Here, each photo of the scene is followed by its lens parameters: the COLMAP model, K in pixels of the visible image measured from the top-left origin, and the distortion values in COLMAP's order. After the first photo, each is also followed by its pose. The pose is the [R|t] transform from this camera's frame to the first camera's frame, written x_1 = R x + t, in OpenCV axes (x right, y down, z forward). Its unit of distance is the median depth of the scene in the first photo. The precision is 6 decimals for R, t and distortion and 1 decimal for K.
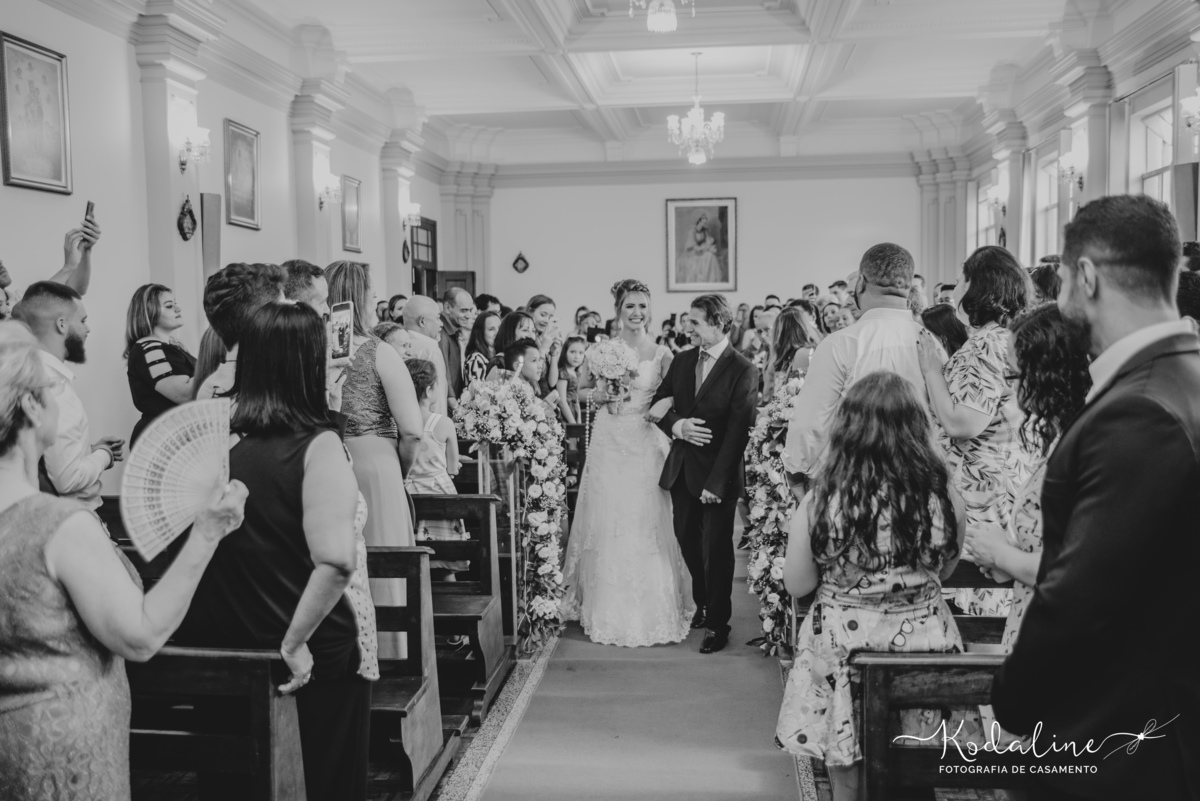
lens RADIAL K [[1163.5, 0, 600.0], [0, 1163.5, 400.5], [0, 0, 1]] dist [-0.025148, 0.001689]
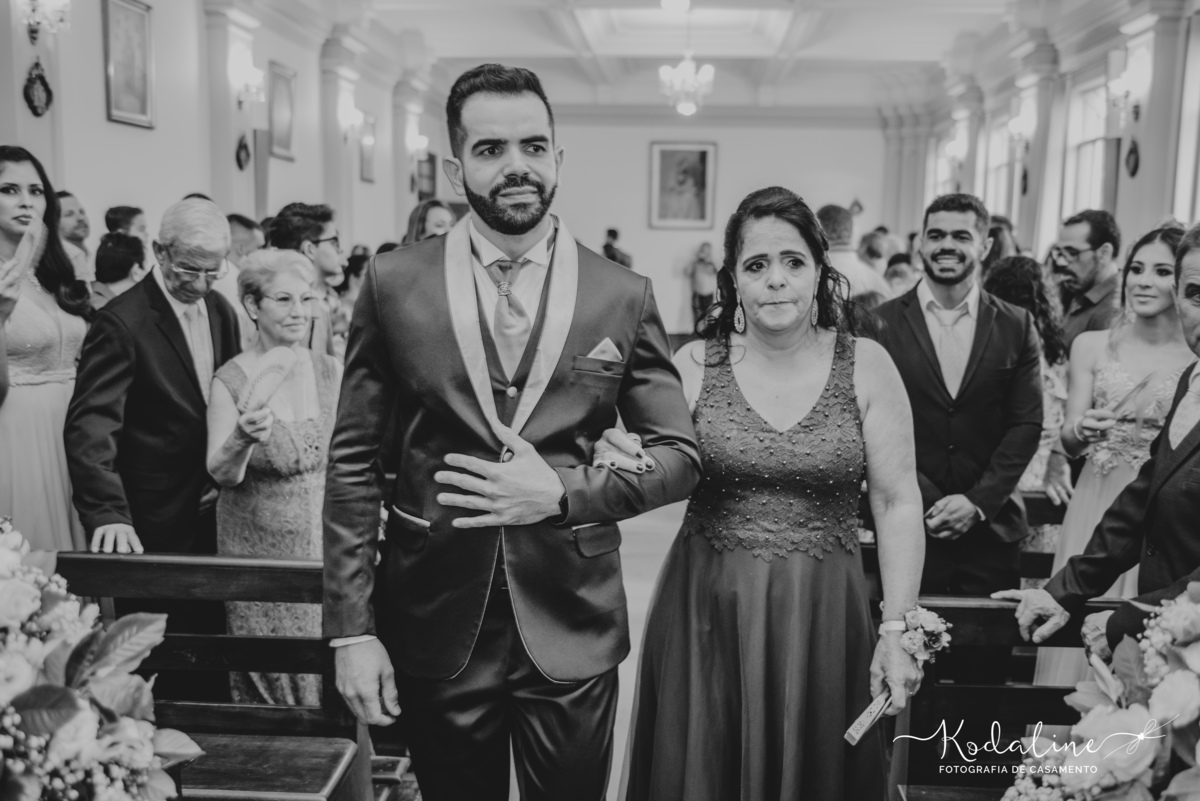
lens RADIAL K [[1163.5, 0, 600.0], [0, 1163.5, 400.5], [0, 0, 1]] dist [-0.025148, 0.001689]
pose [[0.998860, 0.029792, 0.037305, -0.034819], [-0.031929, 0.997802, 0.058072, 0.007055], [-0.035493, -0.059196, 0.997615, -0.124640]]
